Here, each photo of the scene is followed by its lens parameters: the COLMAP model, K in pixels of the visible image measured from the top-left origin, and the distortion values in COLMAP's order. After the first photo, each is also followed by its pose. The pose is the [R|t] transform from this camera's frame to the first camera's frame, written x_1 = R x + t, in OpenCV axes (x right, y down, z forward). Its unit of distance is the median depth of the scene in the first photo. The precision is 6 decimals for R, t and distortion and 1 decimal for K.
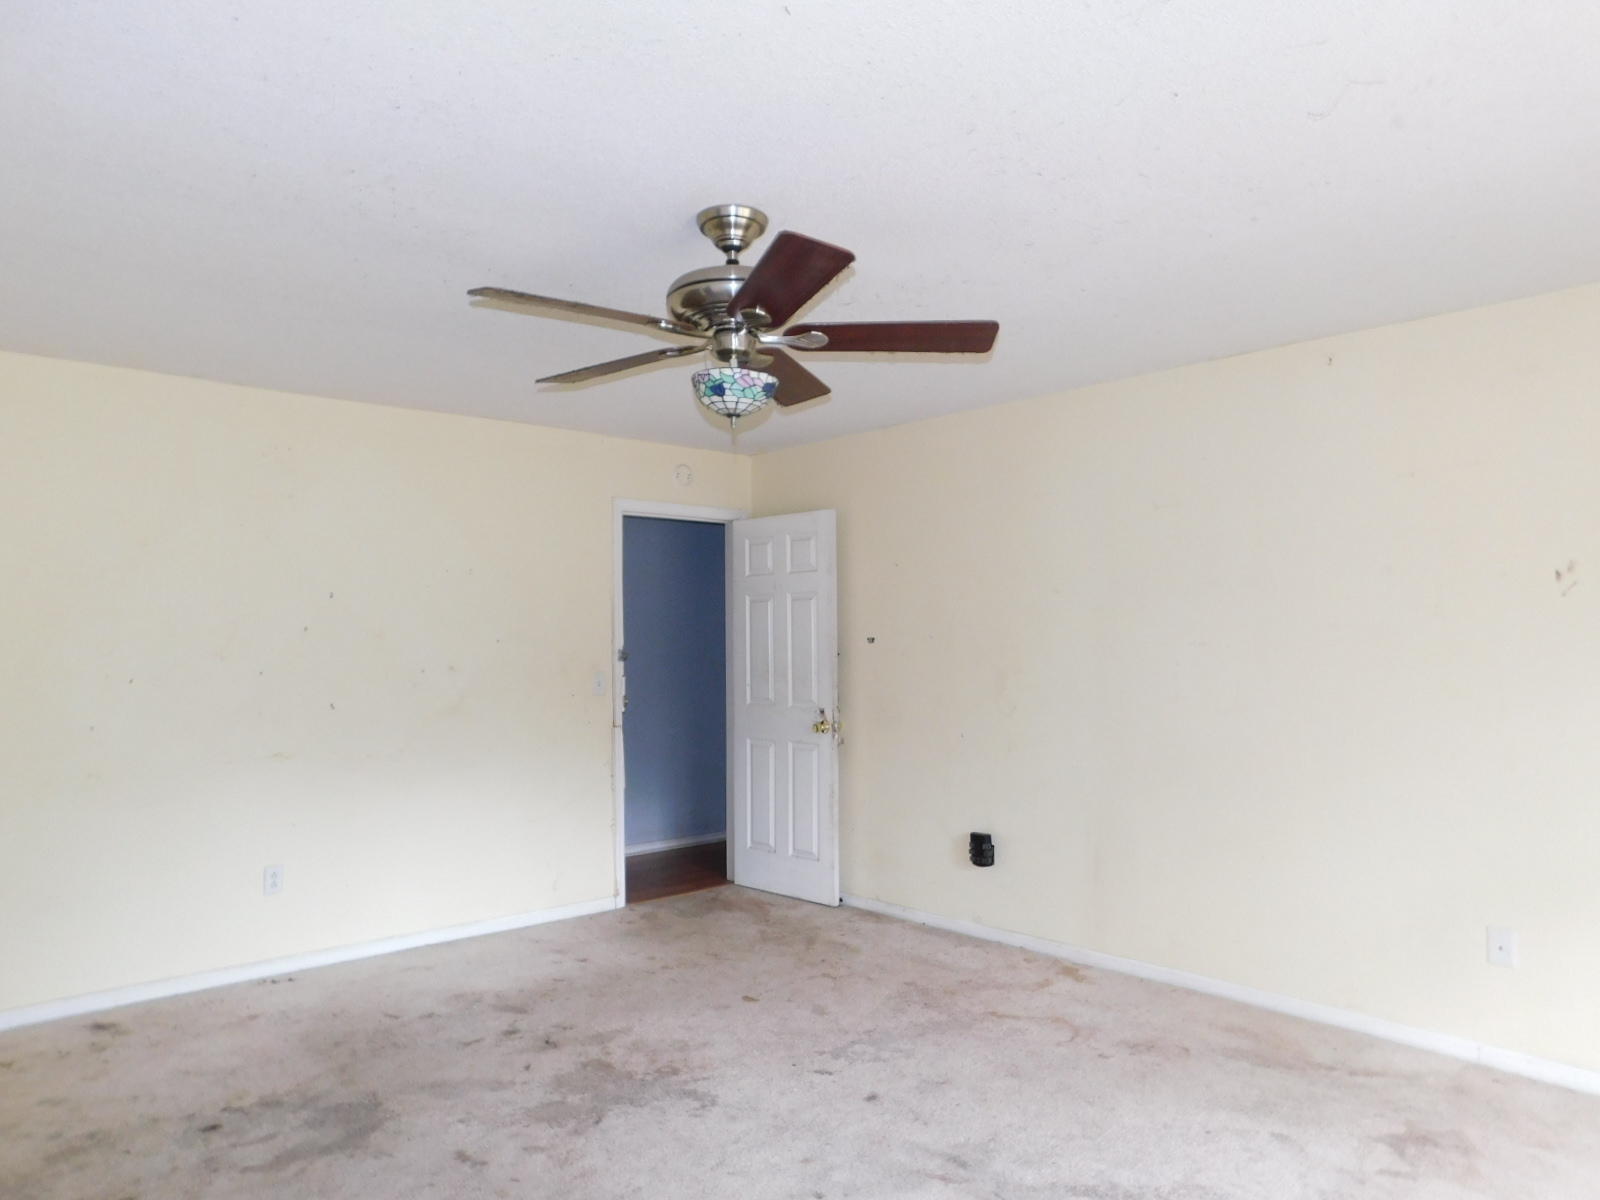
lens RADIAL K [[1048.9, 0, 809.6], [0, 1048.9, 599.4], [0, 0, 1]] dist [-0.045120, 0.004500]
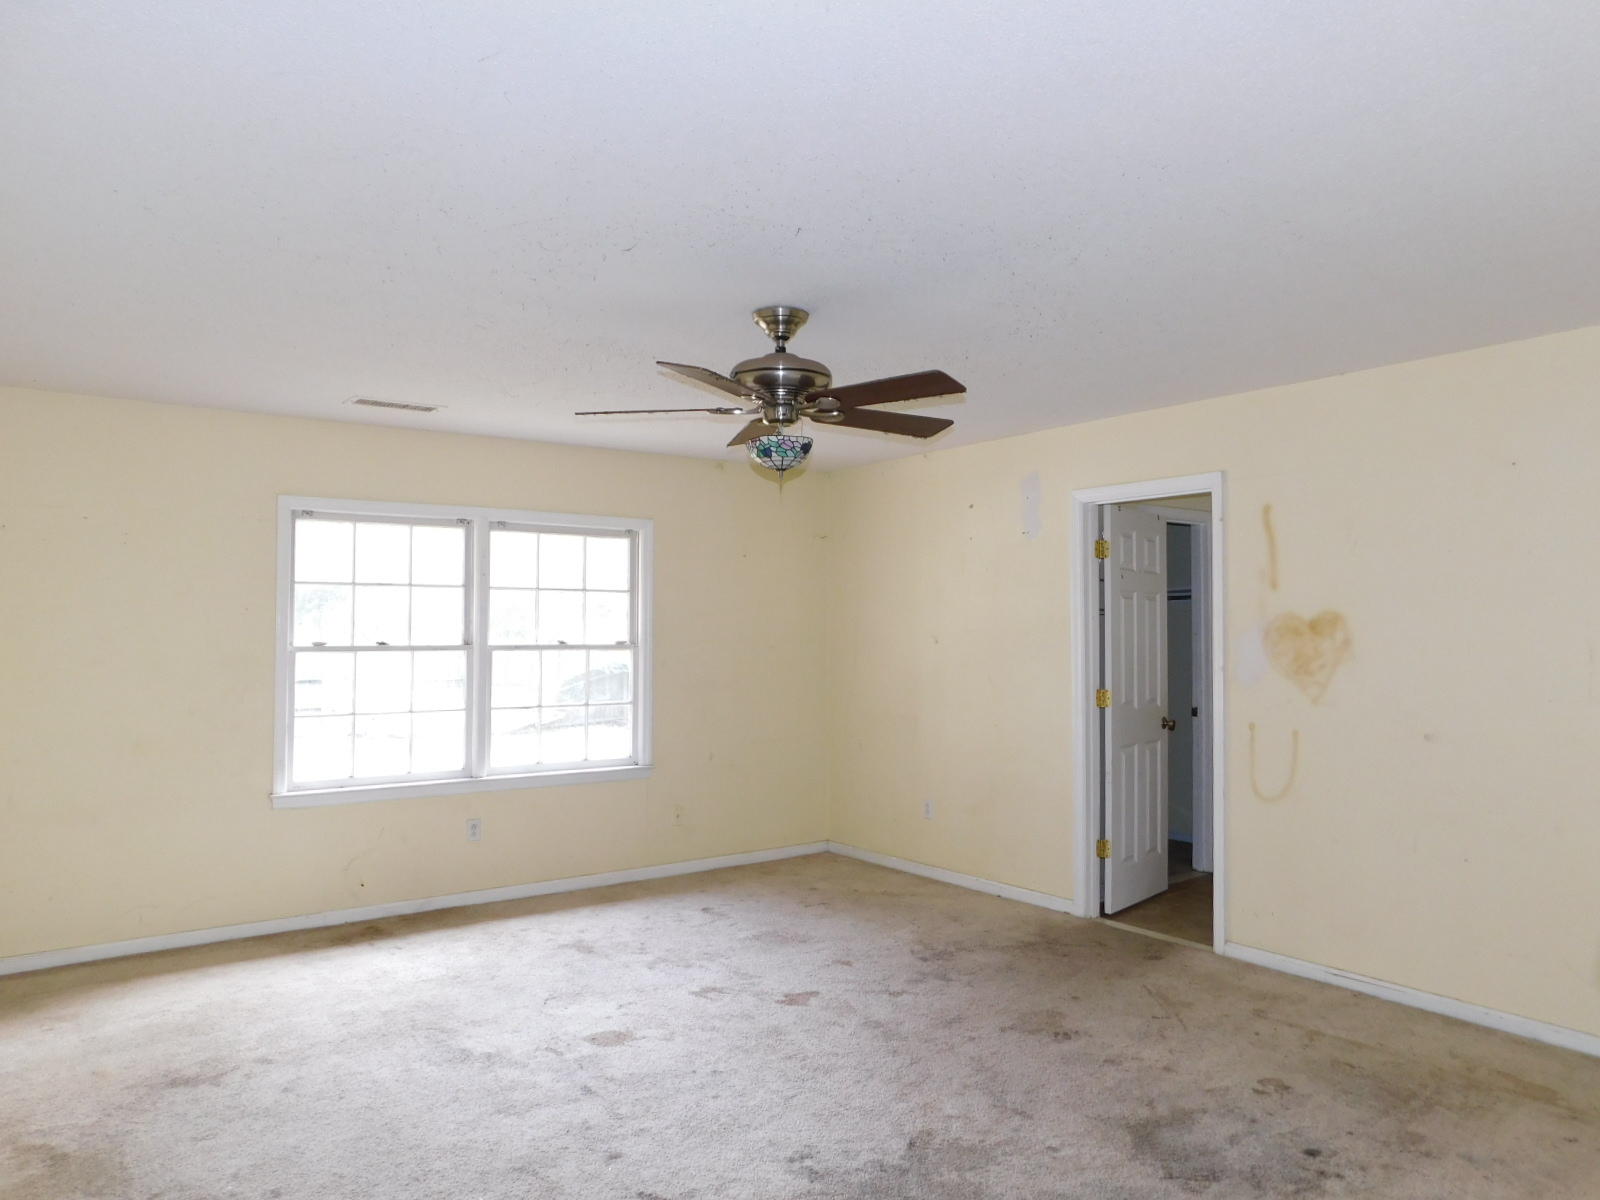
lens RADIAL K [[1048.9, 0, 809.6], [0, 1048.9, 599.4], [0, 0, 1]] dist [-0.045120, 0.004500]
pose [[-0.993687, 0.002368, 0.112159, -0.227489], [-0.006666, 0.996764, -0.080102, 0.079100], [-0.111986, -0.080344, -0.990457, 2.074525]]
